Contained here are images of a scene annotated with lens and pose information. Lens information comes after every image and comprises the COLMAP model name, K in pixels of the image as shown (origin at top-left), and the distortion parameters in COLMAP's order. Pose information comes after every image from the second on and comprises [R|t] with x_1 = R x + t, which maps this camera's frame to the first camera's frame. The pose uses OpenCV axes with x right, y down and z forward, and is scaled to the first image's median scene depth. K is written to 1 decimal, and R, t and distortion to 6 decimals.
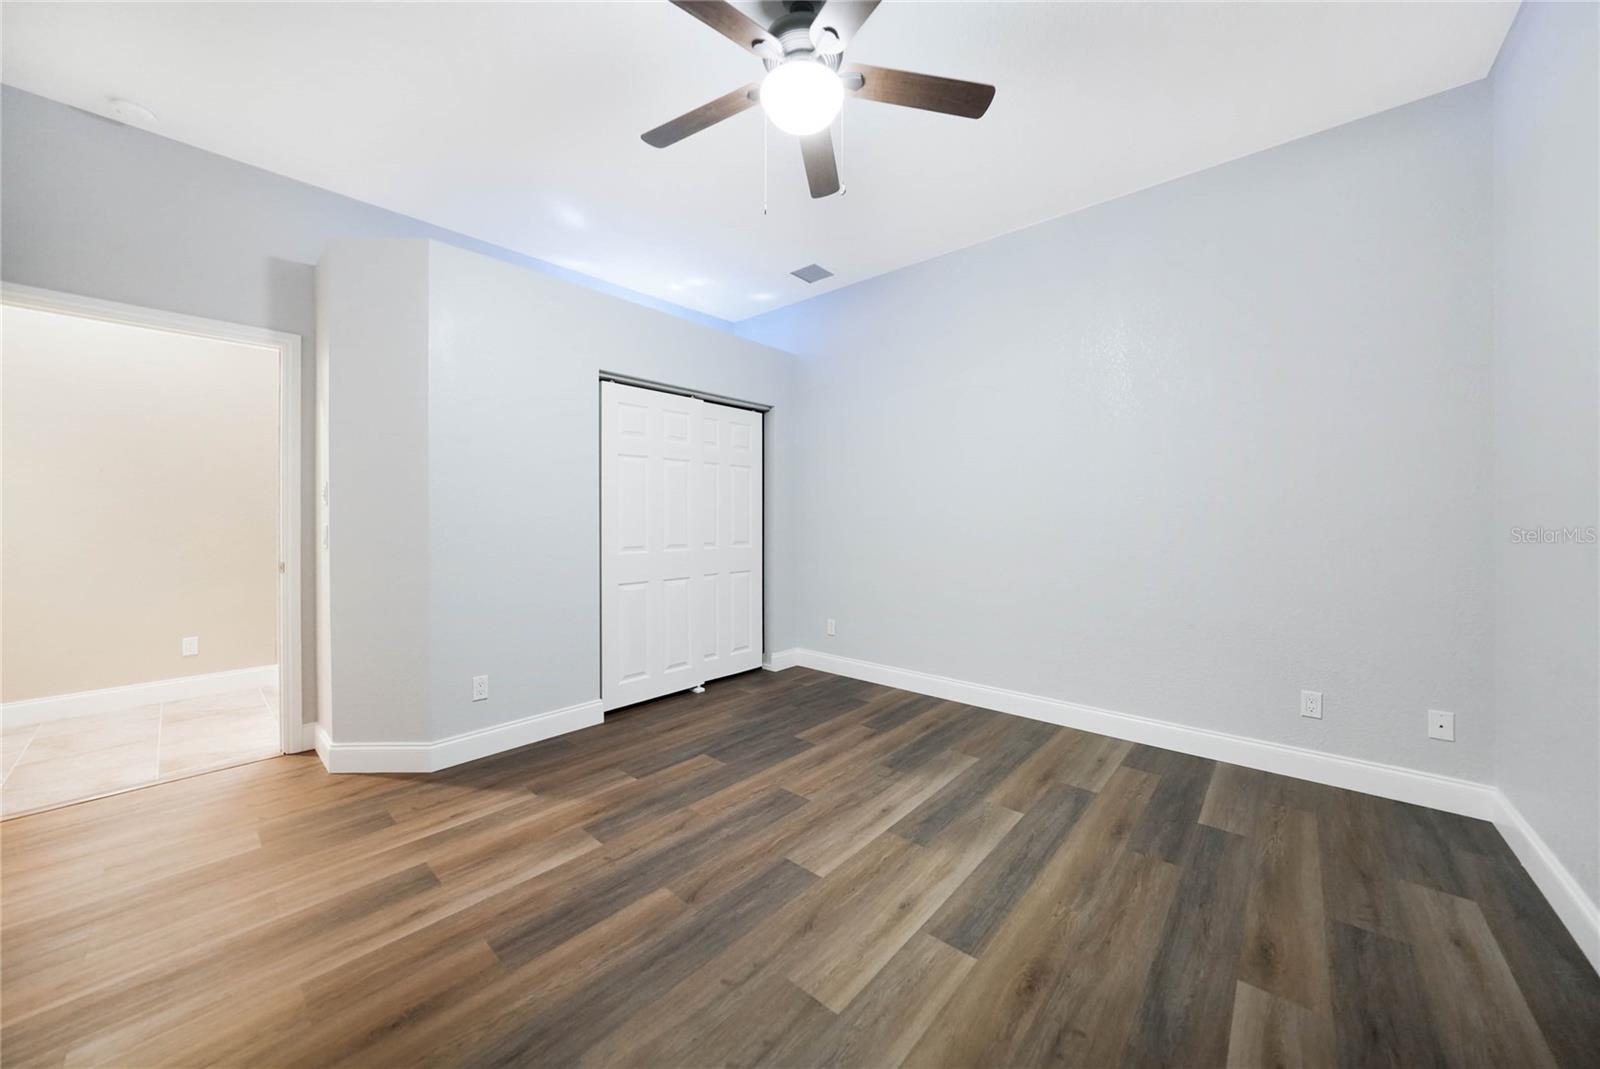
lens RADIAL K [[557.1, 0, 792.7], [0, 557.1, 519.1], [0, 0, 1]] dist [-0.027219, 0.006018]
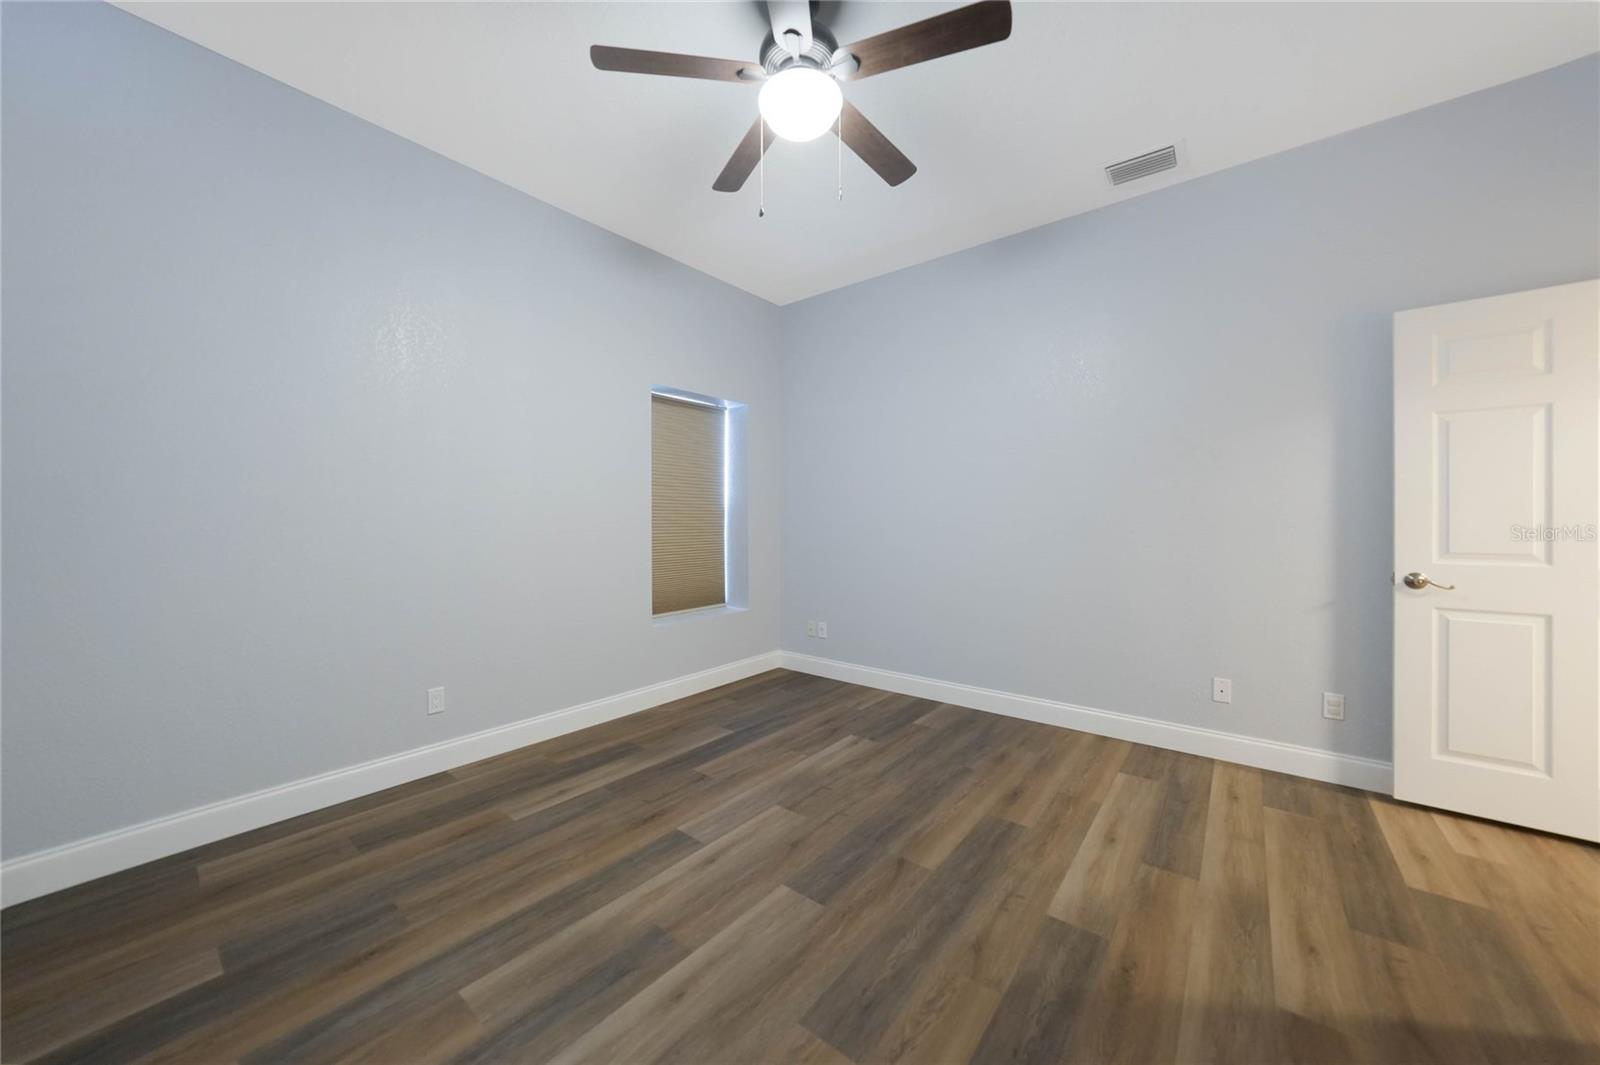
lens RADIAL K [[557.1, 0, 792.7], [0, 557.1, 517.1], [0, 0, 1]] dist [-0.027219, 0.006018]
pose [[-0.998628, 0.004124, -0.052207, 0.078851], [0.004153, 0.999991, -0.000447, -0.007136], [0.052204, -0.000663, -0.998636, 1.870623]]
